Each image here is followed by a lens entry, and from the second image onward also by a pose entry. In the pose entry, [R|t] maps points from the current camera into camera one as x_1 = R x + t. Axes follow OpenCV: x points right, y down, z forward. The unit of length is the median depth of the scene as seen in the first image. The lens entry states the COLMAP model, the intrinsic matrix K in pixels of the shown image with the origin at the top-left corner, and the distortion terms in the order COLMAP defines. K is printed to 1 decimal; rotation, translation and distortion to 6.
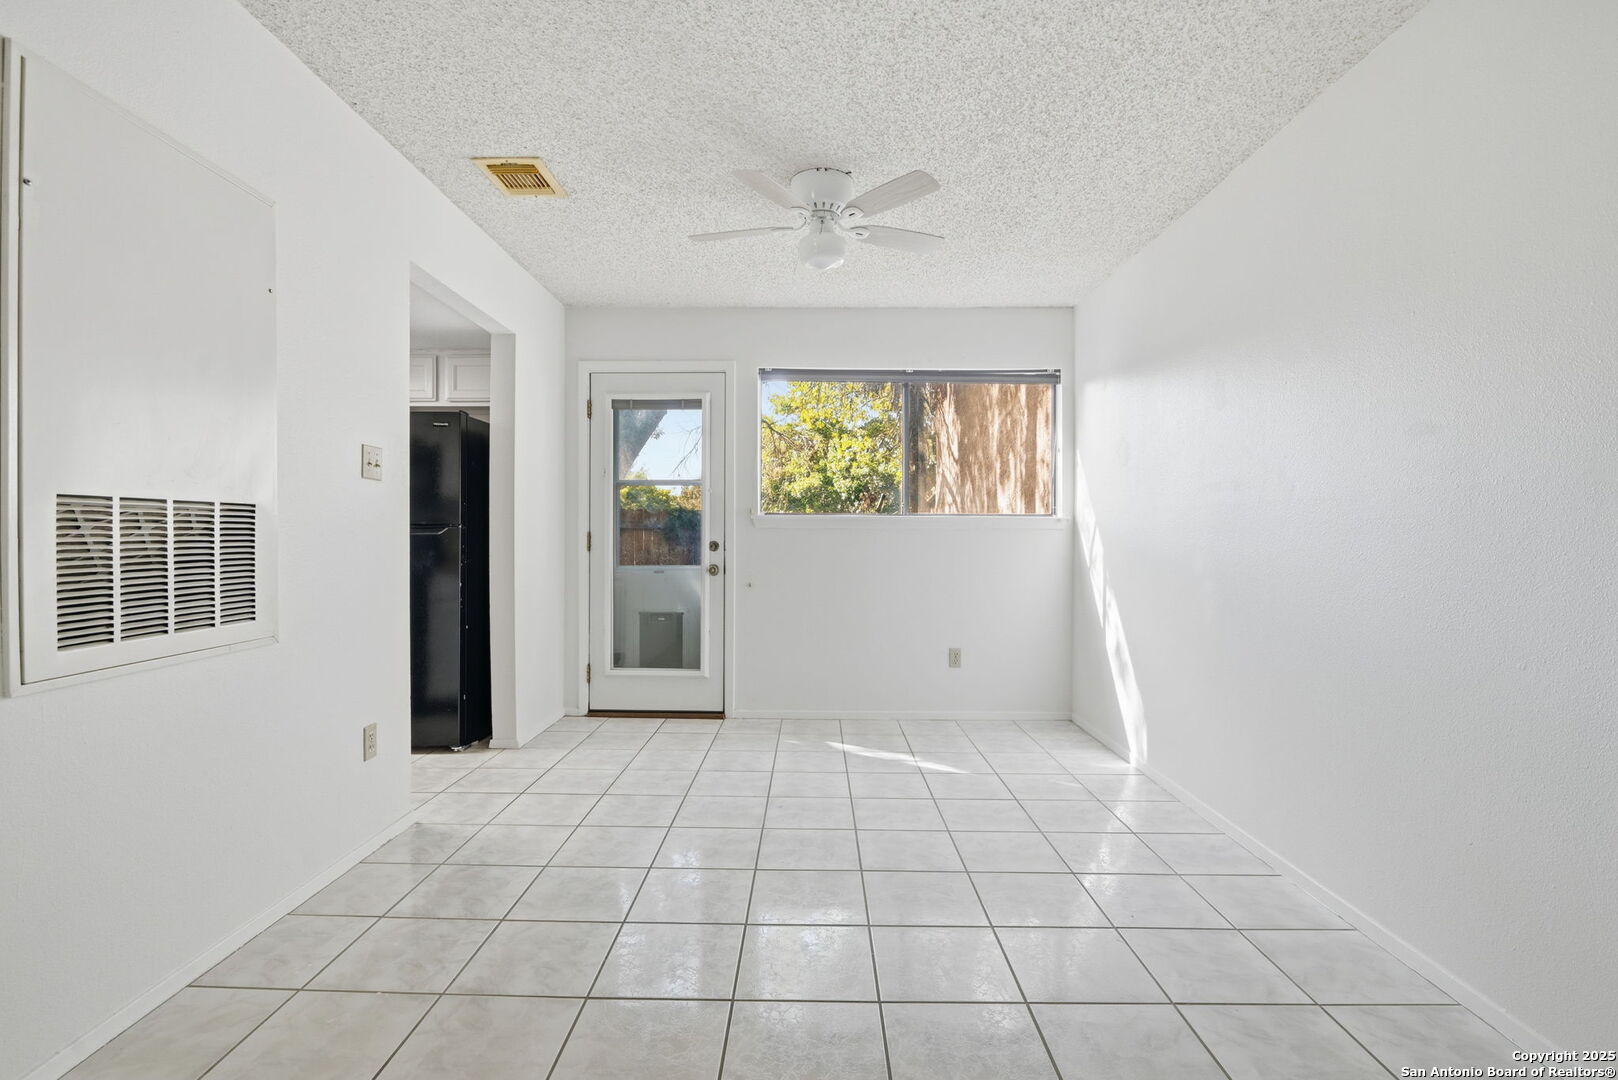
lens RADIAL K [[749.5, 0, 803.3], [0, 749.5, 539.2], [0, 0, 1]] dist [-0.016134, 0.000581]
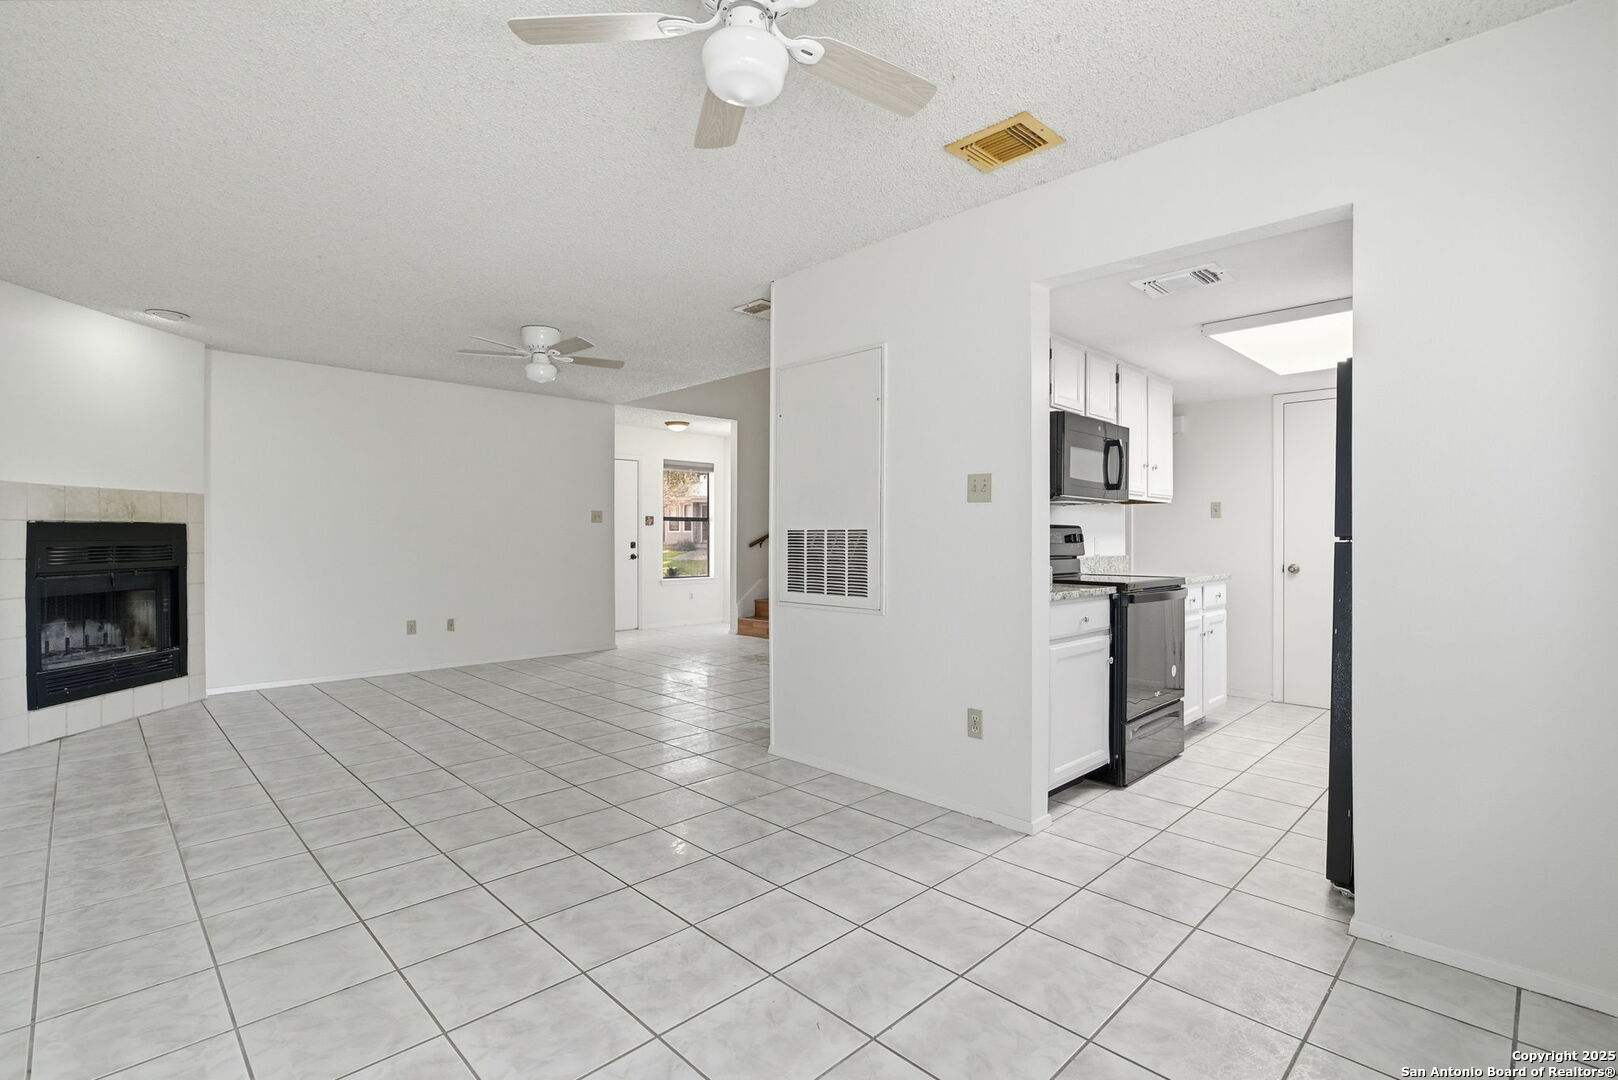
lens RADIAL K [[749.5, 0, 803.3], [0, 749.5, 539.2], [0, 0, 1]] dist [-0.016134, 0.000581]
pose [[-0.705483, -0.001617, -0.708725, 0.616889], [-0.006372, 0.999971, 0.004062, -0.032395], [0.708699, 0.007382, -0.705473, 2.226206]]
